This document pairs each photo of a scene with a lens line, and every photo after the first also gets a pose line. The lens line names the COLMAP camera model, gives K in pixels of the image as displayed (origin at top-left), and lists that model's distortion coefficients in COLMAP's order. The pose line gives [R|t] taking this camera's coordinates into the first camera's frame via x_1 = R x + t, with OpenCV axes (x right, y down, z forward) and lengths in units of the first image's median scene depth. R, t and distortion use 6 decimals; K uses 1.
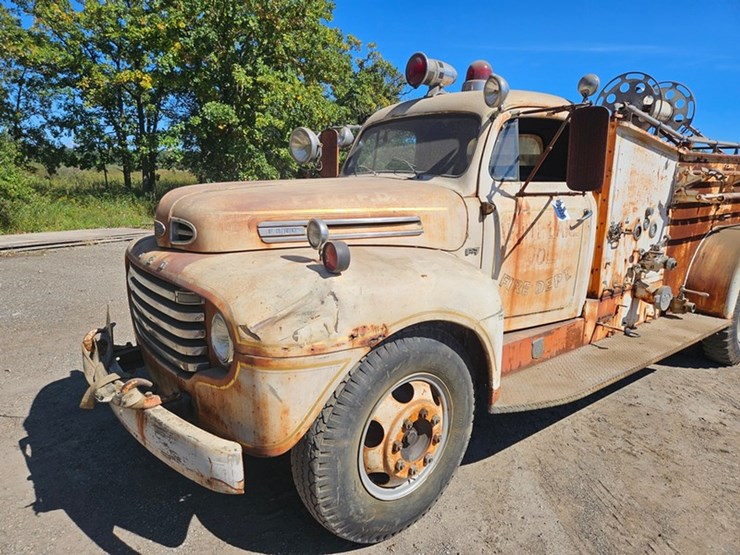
lens RADIAL K [[491.1, 0, 369.7], [0, 491.1, 269.4], [0, 0, 1]] dist [0.078884, -0.067842]
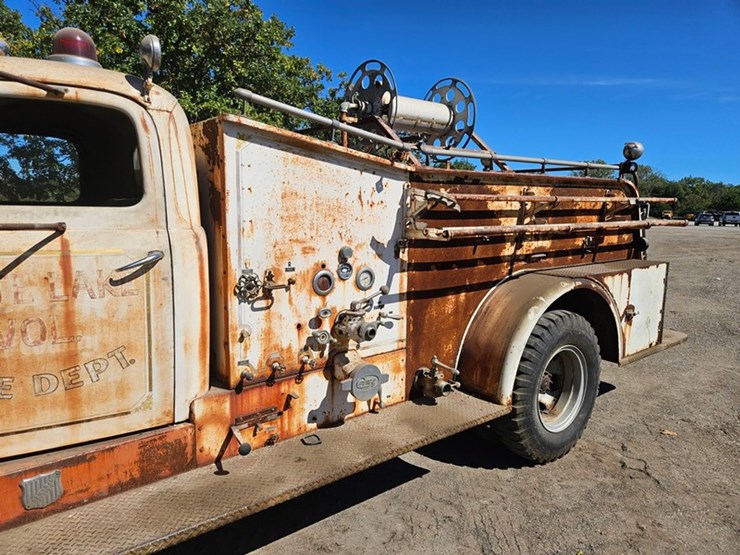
lens RADIAL K [[491.1, 0, 369.3], [0, 491.1, 270.3], [0, 0, 1]] dist [0.078884, -0.067842]
pose [[0.999877, 0.001994, -0.015558, 0.656155], [-0.002892, 0.998317, -0.057925, -0.058213], [0.015416, 0.057962, 0.998200, 0.364490]]
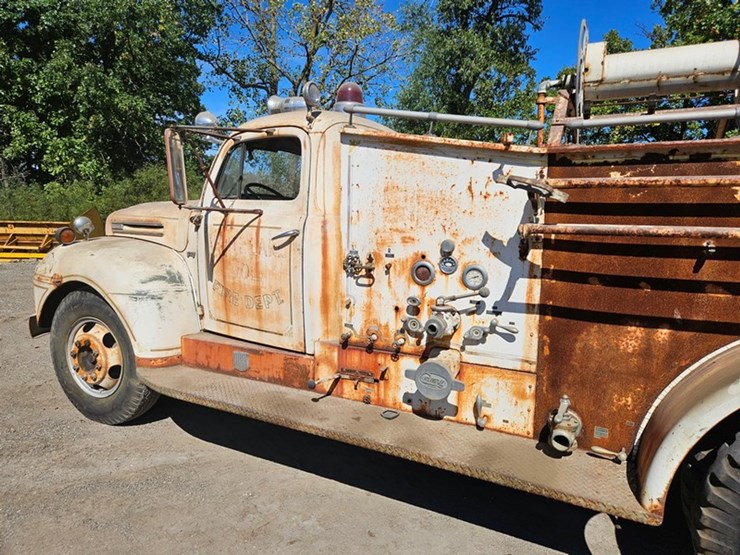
lens RADIAL K [[491.1, 0, 359.3], [0, 491.1, 271.8], [0, 0, 1]] dist [0.078884, -0.067842]
pose [[0.415206, 0.108830, -0.903194, 1.202660], [-0.183137, 0.982492, 0.034195, -0.090861], [0.891103, 0.151211, 0.427868, 0.678489]]
